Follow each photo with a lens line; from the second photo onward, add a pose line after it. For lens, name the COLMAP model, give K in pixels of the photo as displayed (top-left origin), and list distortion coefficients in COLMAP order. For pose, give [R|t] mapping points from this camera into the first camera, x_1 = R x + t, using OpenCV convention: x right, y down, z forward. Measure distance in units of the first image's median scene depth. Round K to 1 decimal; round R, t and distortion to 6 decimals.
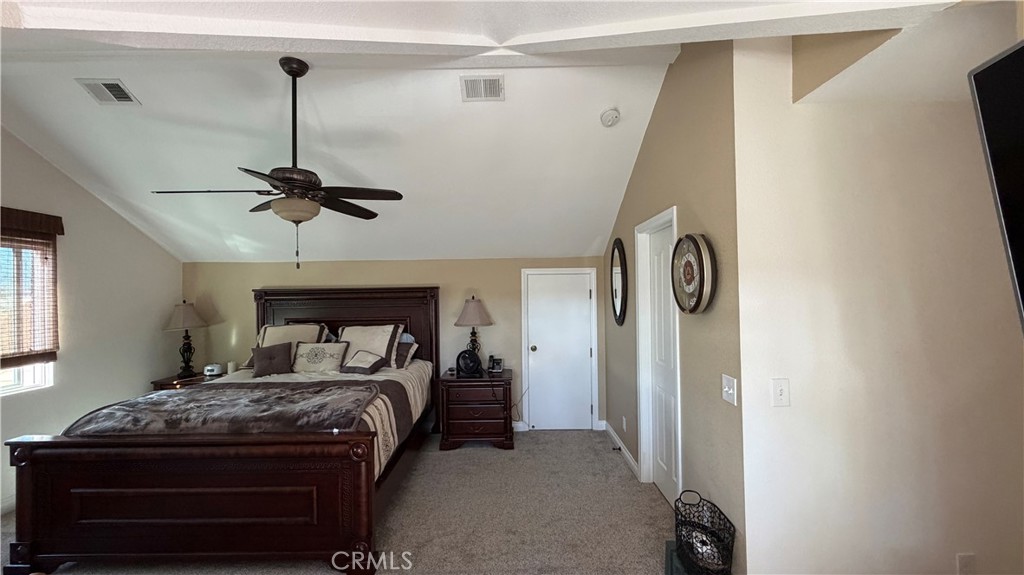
lens RADIAL K [[409.1, 0, 509.9], [0, 409.1, 288.1], [0, 0, 1]] dist [-0.000153, -0.000386]
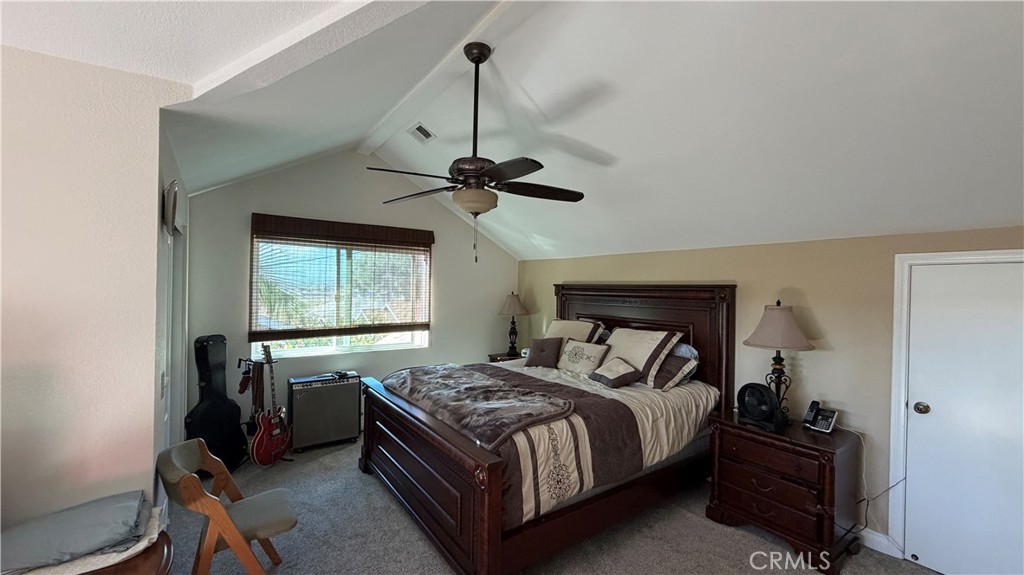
lens RADIAL K [[409.1, 0, 509.9], [0, 409.1, 288.1], [0, 0, 1]] dist [-0.000153, -0.000386]
pose [[0.583140, 0.026172, -0.811950, 0.185306], [-0.019690, 0.999643, 0.018081, -0.003230], [0.812133, 0.005444, 0.583447, 0.298394]]
